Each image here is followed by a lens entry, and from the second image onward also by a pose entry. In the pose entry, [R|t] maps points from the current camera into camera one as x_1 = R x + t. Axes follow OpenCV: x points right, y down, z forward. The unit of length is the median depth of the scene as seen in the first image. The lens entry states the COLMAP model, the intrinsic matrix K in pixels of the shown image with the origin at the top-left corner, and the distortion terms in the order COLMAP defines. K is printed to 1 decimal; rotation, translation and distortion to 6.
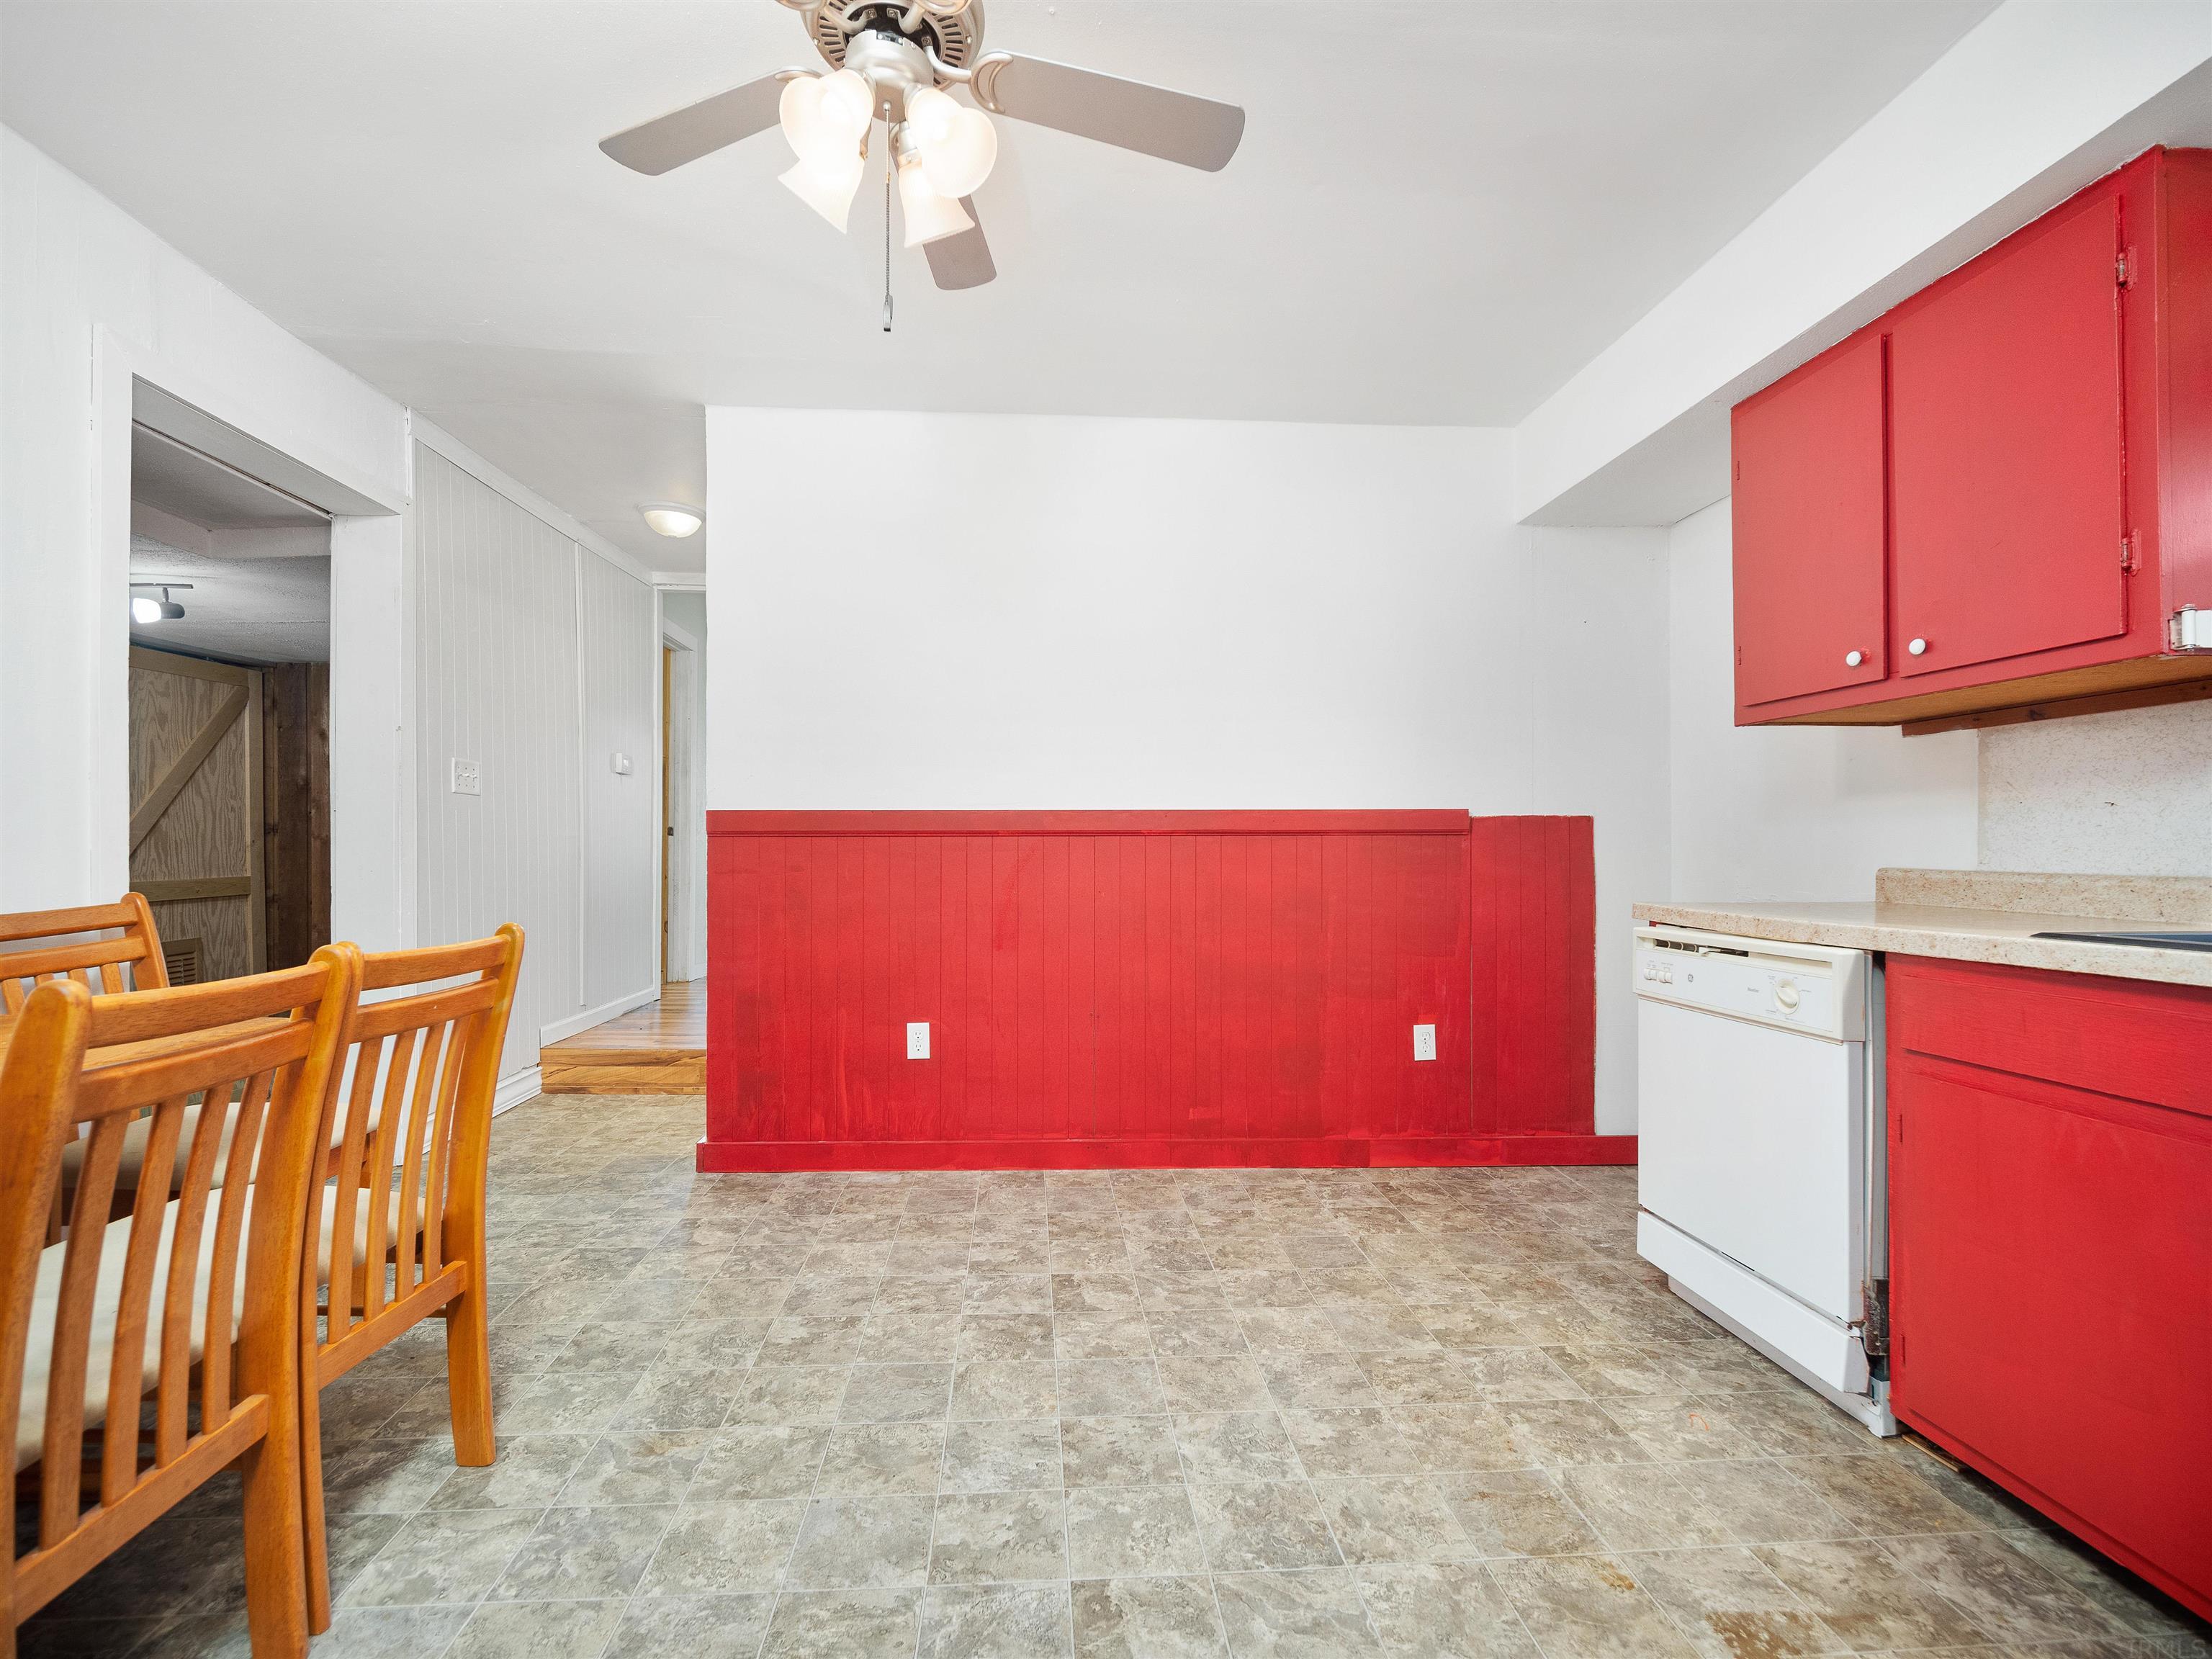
lens RADIAL K [[1001.5, 0, 1094.7], [0, 1001.5, 819.6], [0, 0, 1]] dist [-0.002687, -0.001785]
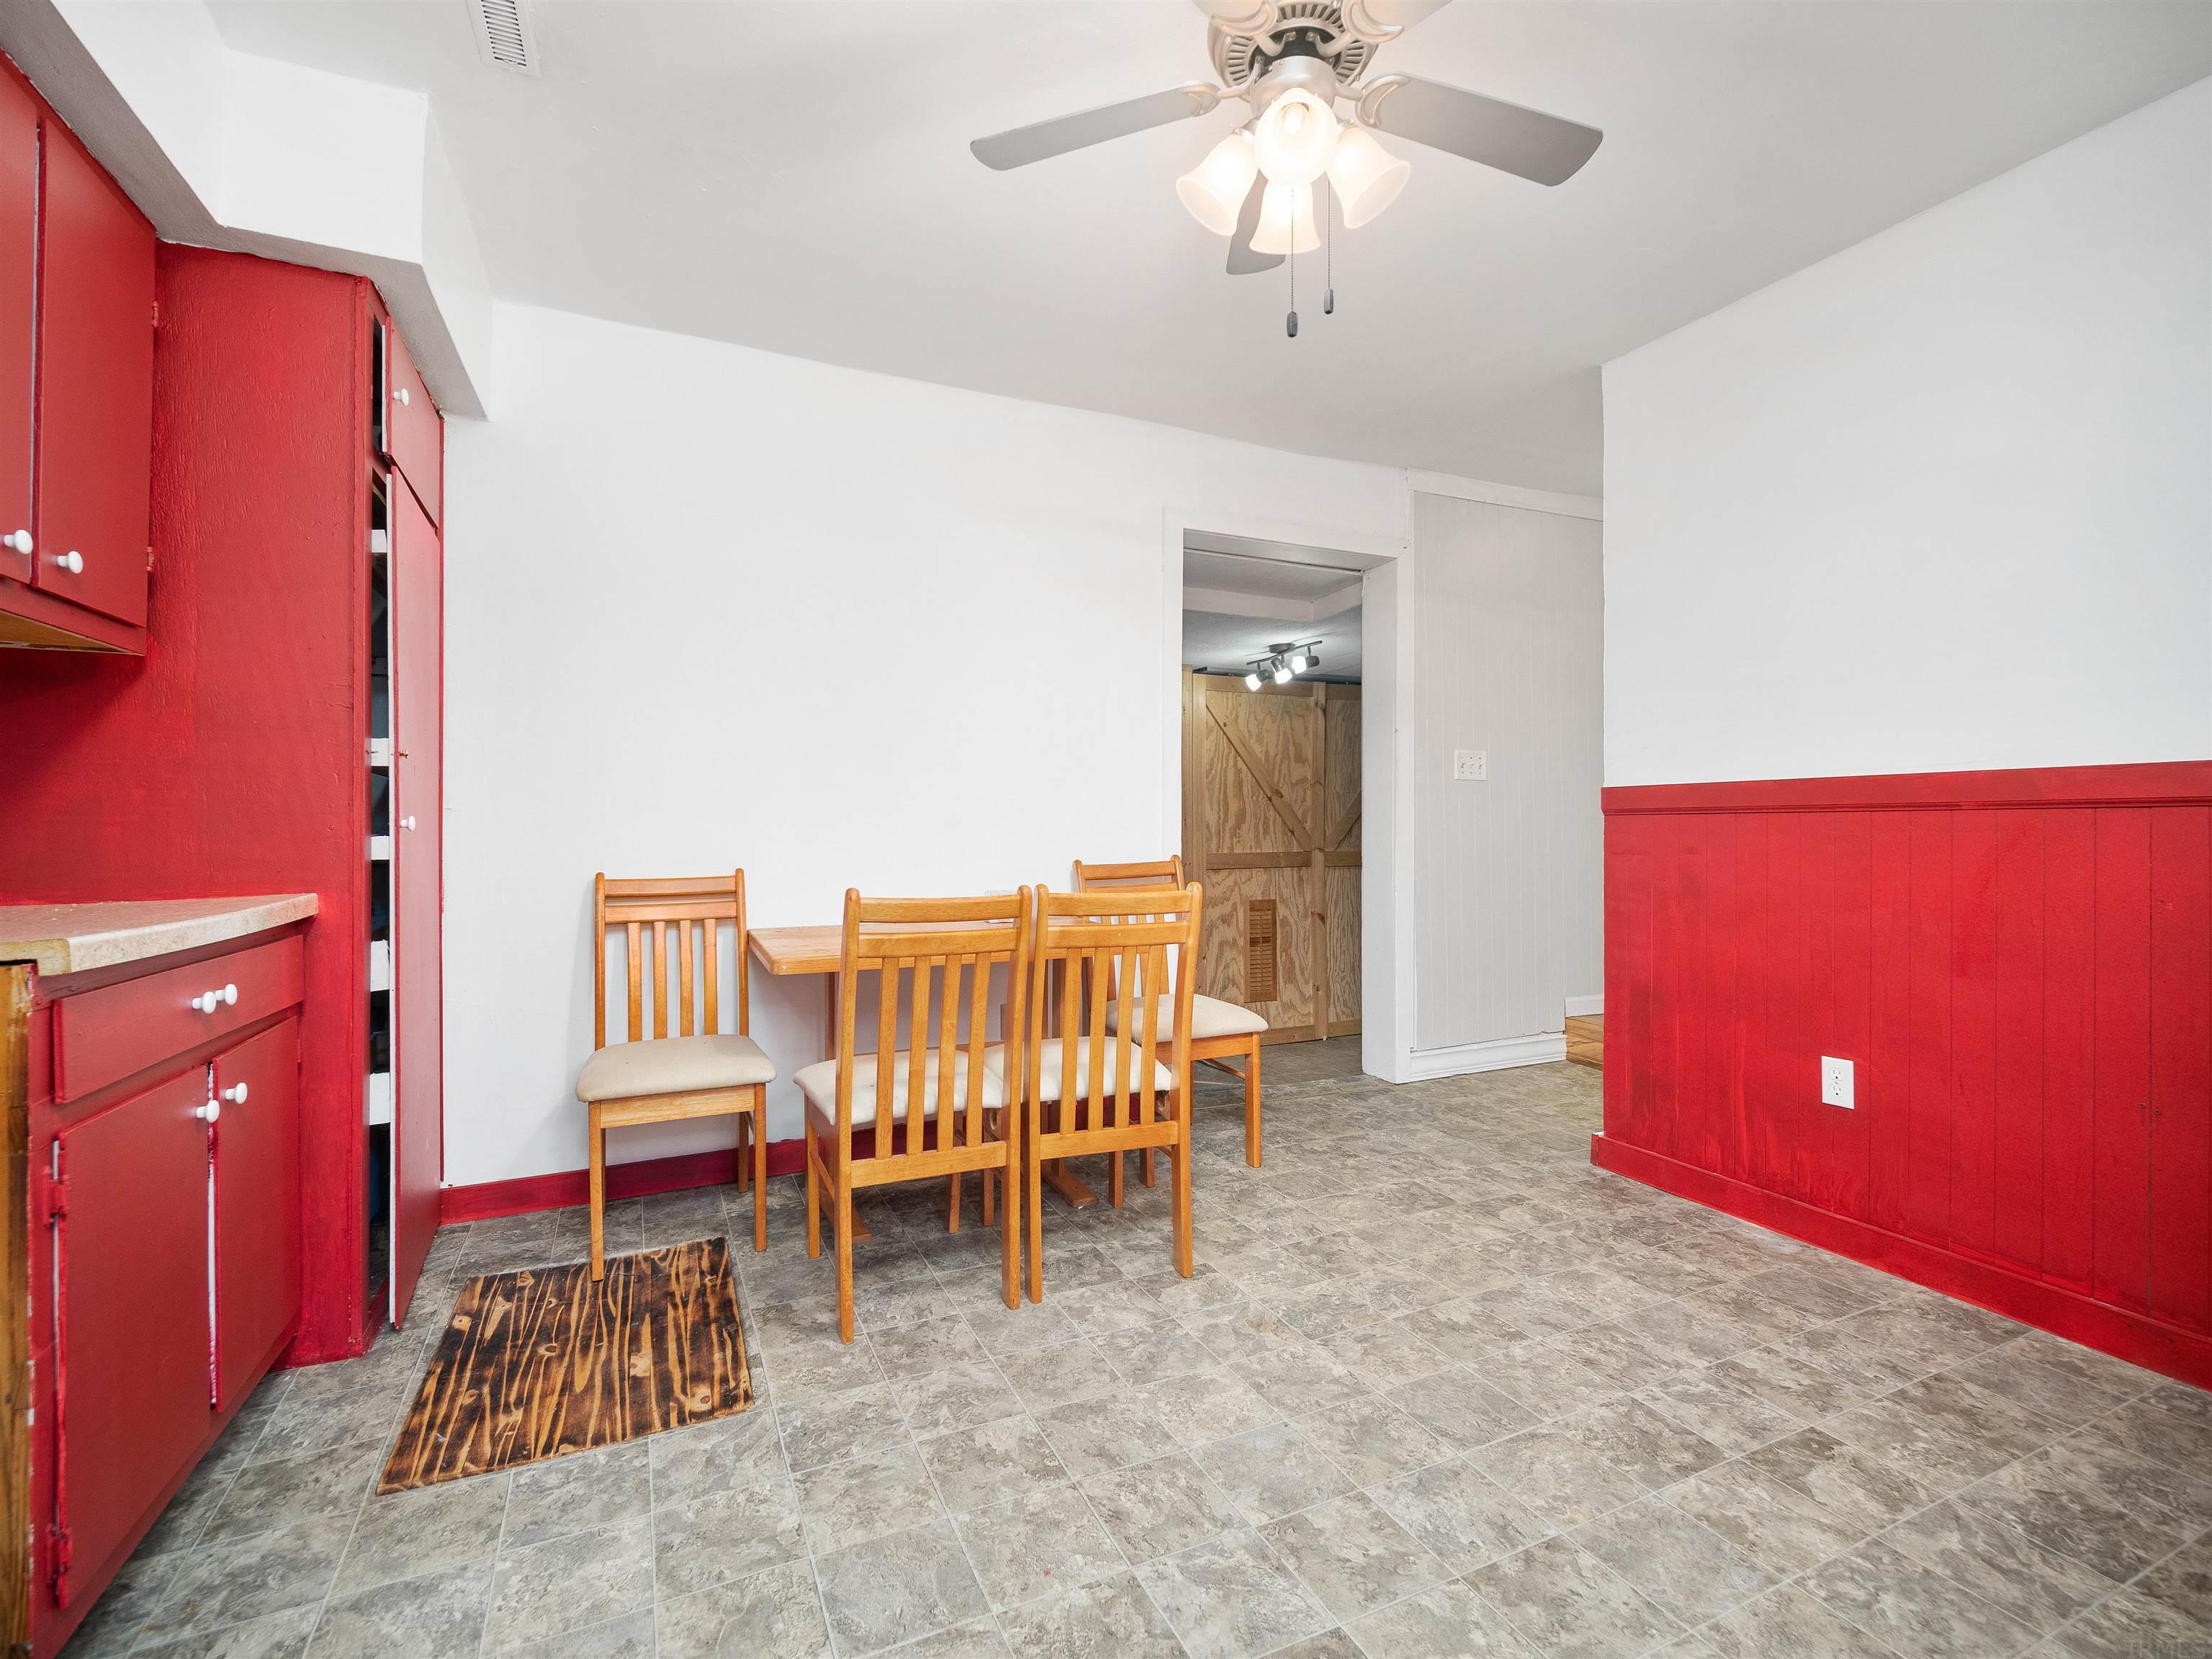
lens RADIAL K [[995.6, 0, 1090.6], [0, 995.6, 885.1], [0, 0, 1]] dist [-0.000128, -0.000399]
pose [[0.347968, 0.045768, -0.936389, 0.525832], [0.034557, 0.997503, 0.061596, 0.013467], [0.936869, -0.053793, 0.345517, 0.369957]]
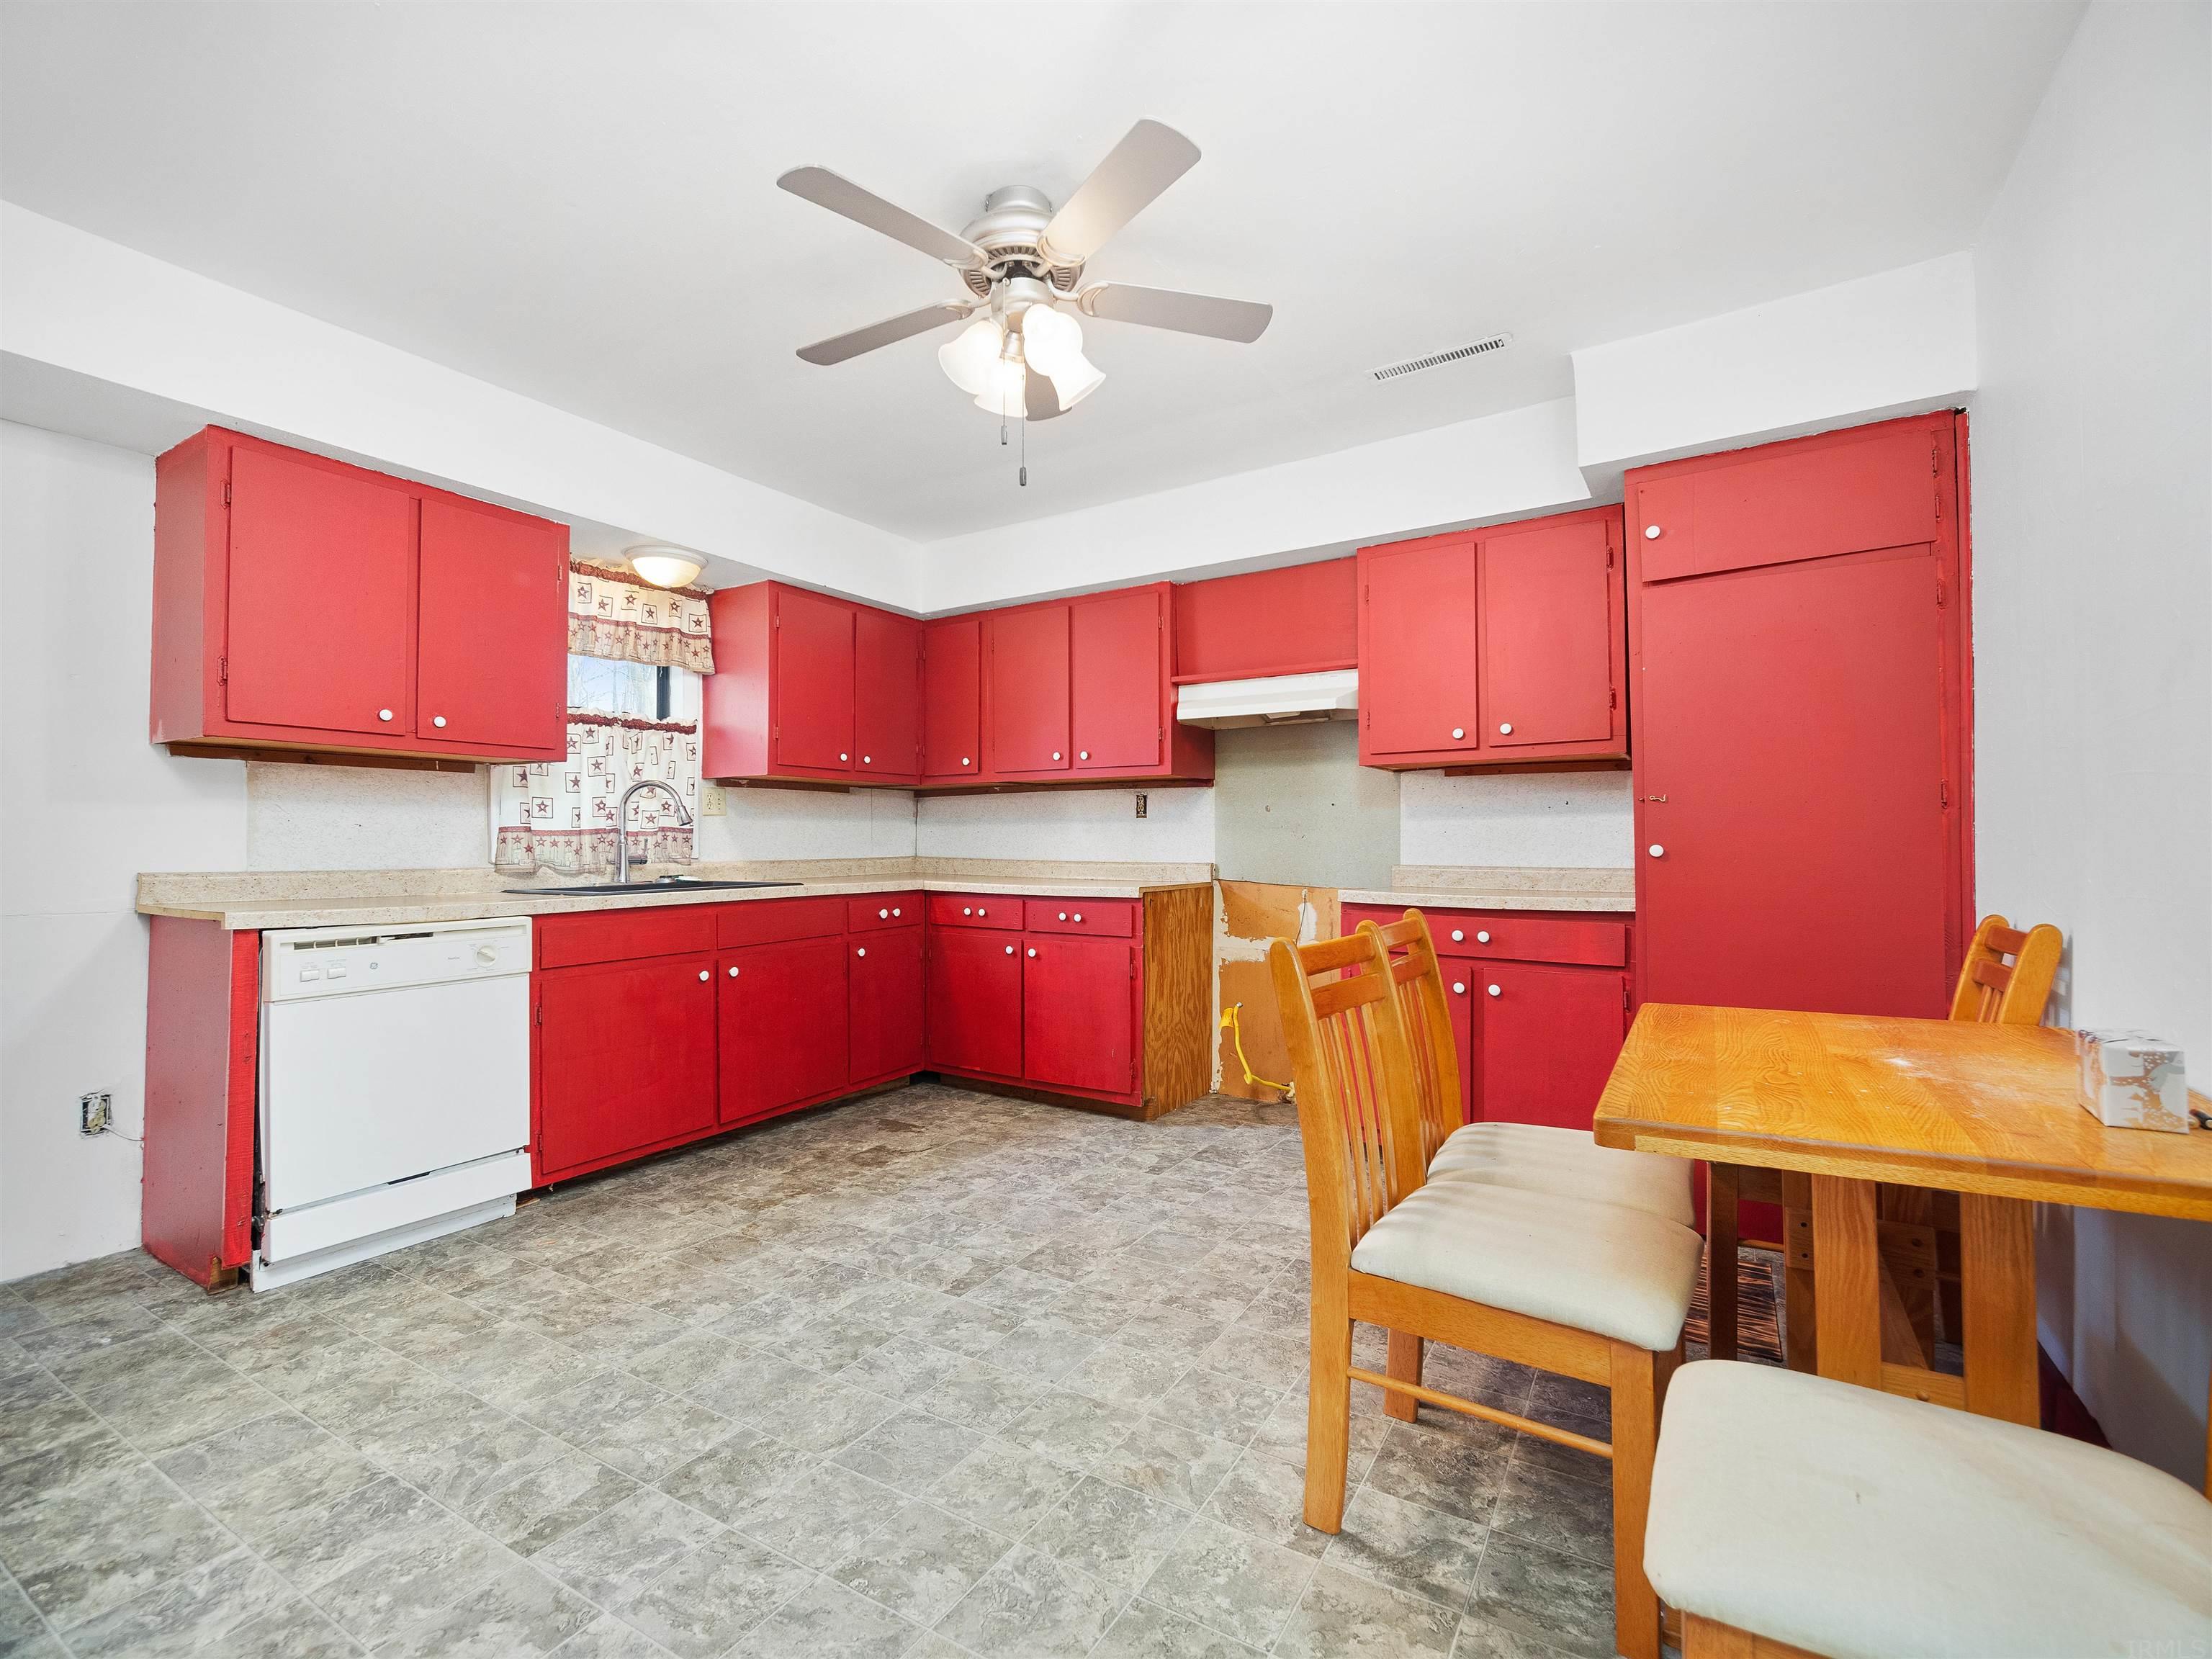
lens RADIAL K [[1001.5, 0, 1094.7], [0, 1001.5, 819.6], [0, 0, 1]] dist [-0.002687, -0.001785]
pose [[-0.817960, 0.017578, 0.575007, -0.857190], [-0.013872, 0.998640, -0.050262, 0.037674], [-0.575108, -0.049089, -0.816603, 1.650233]]
